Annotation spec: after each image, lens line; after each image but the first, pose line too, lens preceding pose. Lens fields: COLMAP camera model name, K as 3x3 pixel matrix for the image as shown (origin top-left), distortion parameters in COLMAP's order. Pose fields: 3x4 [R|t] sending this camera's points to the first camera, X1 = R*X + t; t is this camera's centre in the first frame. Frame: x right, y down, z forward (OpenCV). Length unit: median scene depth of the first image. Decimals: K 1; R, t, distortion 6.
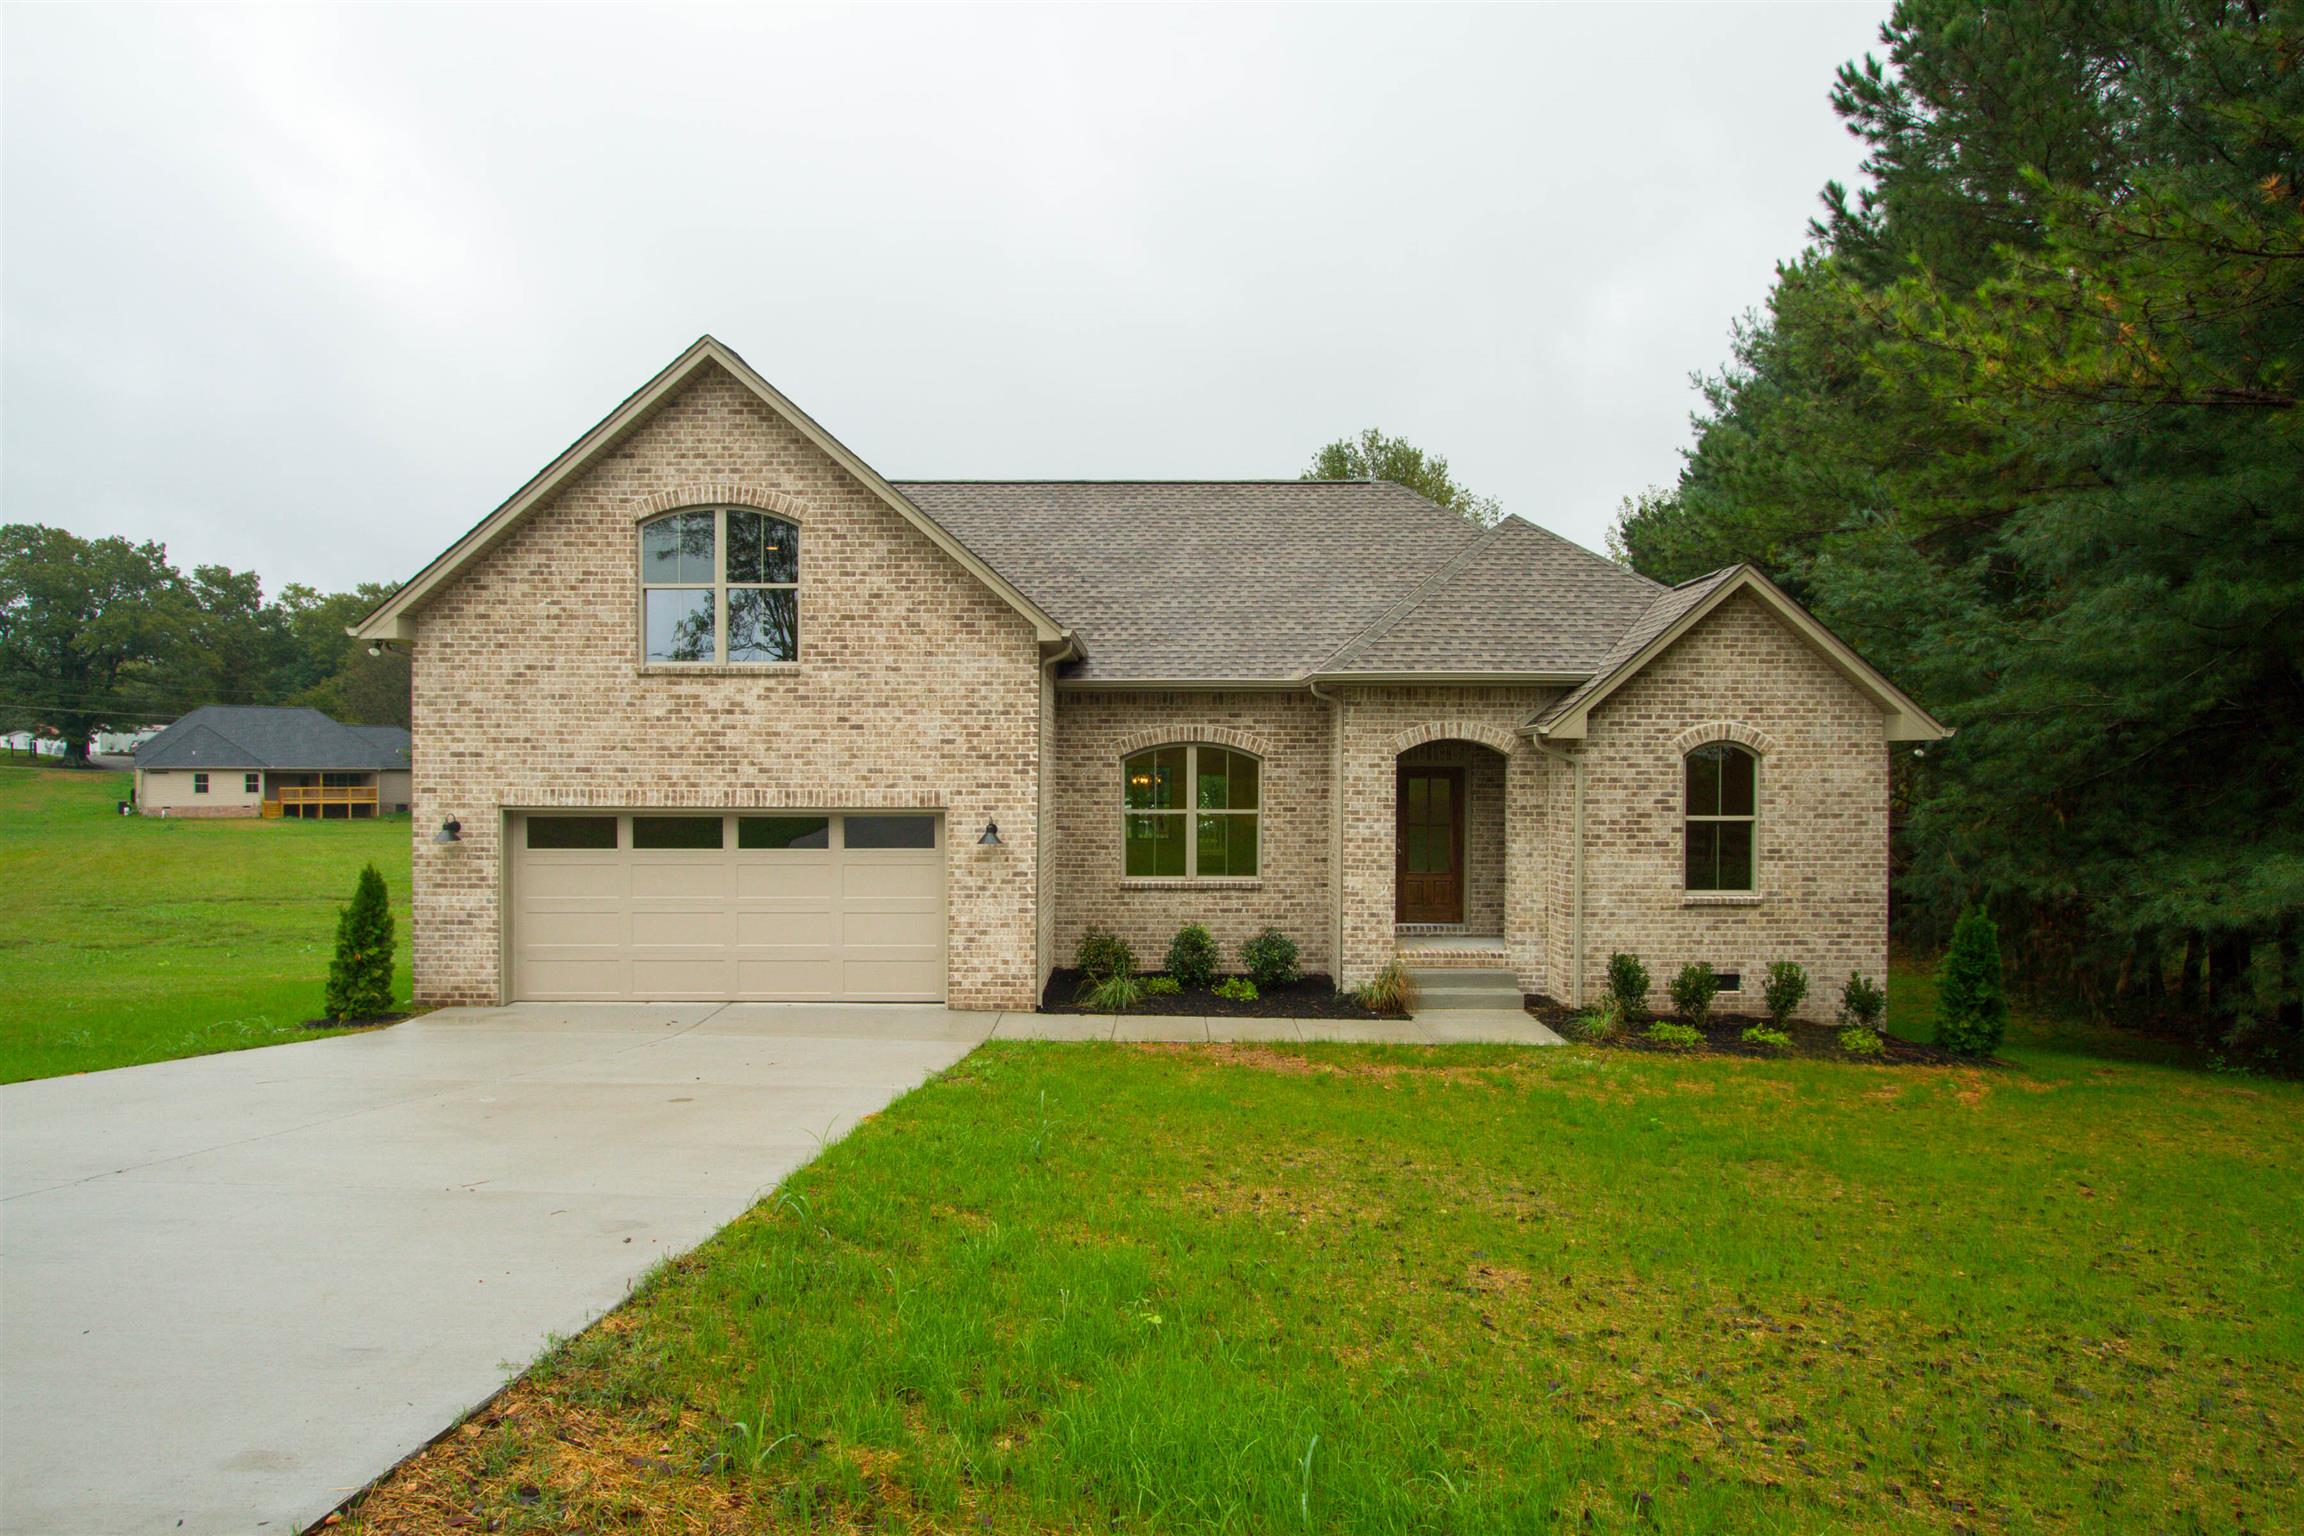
lens RADIAL K [[1333.8, 0, 1152.0], [0, 1333.8, 768.0], [0, 0, 1]] dist [-0.016375, -0.000280]
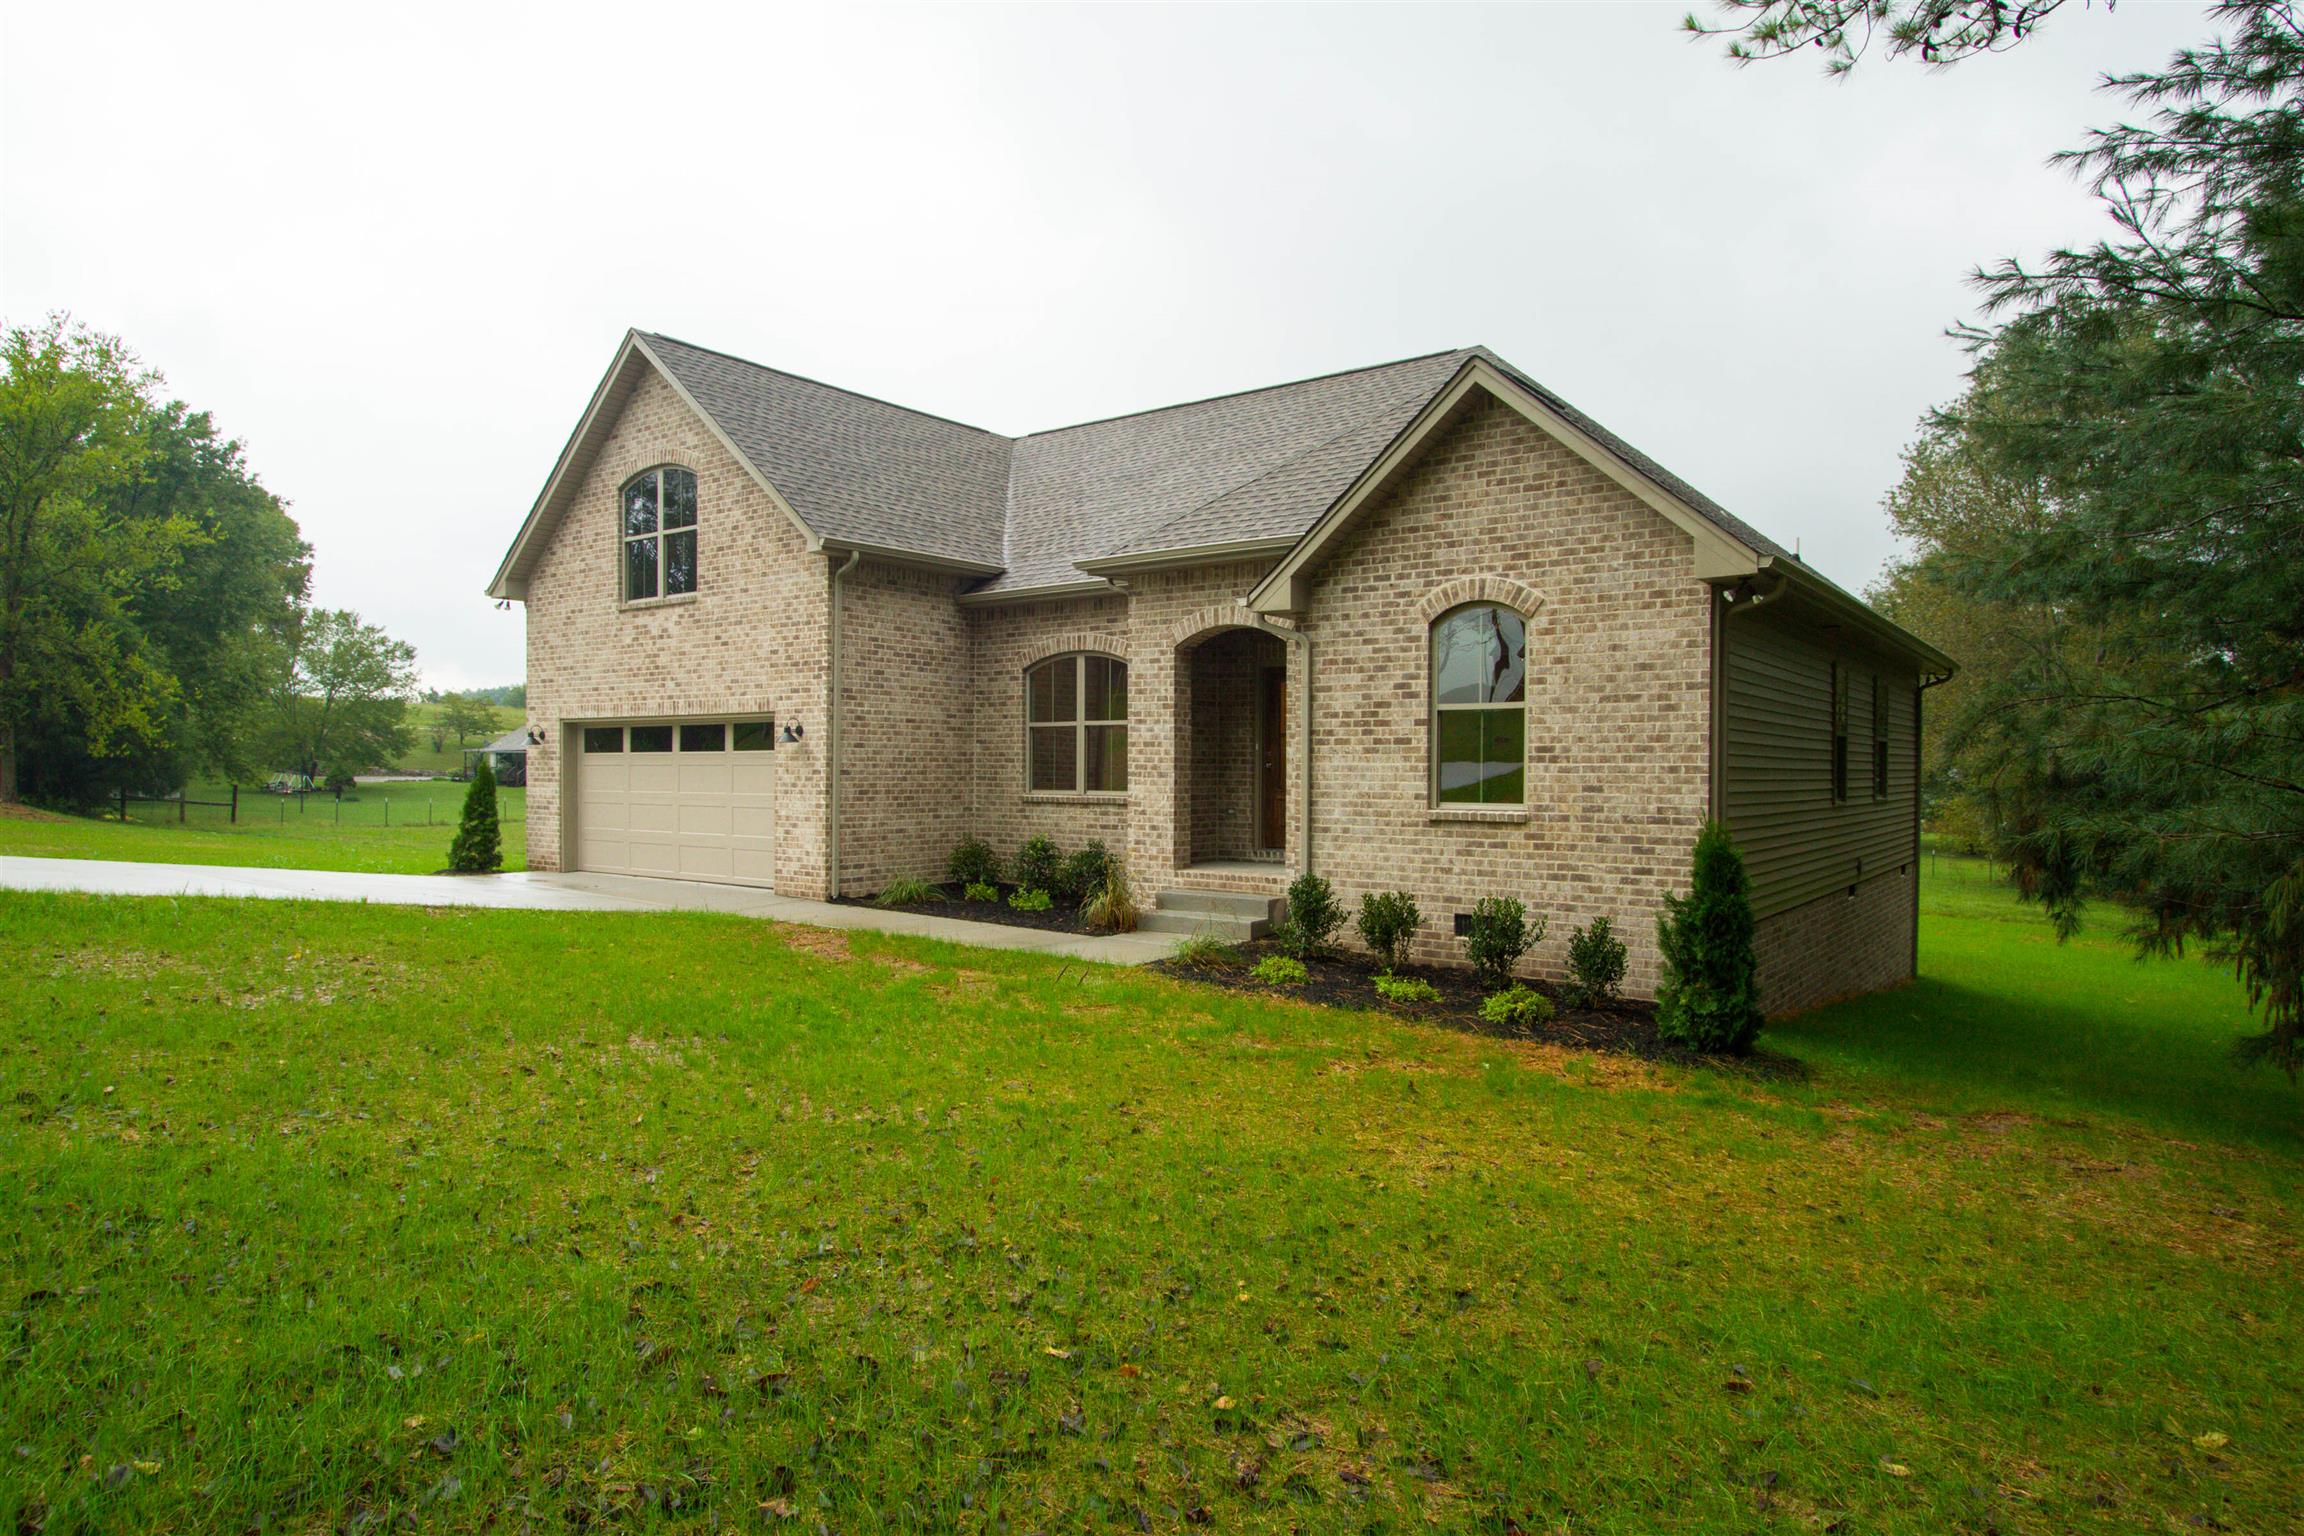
lens RADIAL K [[1333.8, 0, 1152.0], [0, 1333.8, 768.0], [0, 0, 1]] dist [-0.016375, -0.000280]
pose [[0.798612, 0.001006, -0.601845, 0.733430], [-0.001434, 0.999999, -0.000232, 0.073199], [0.601844, 0.001048, 0.798613, 0.294238]]
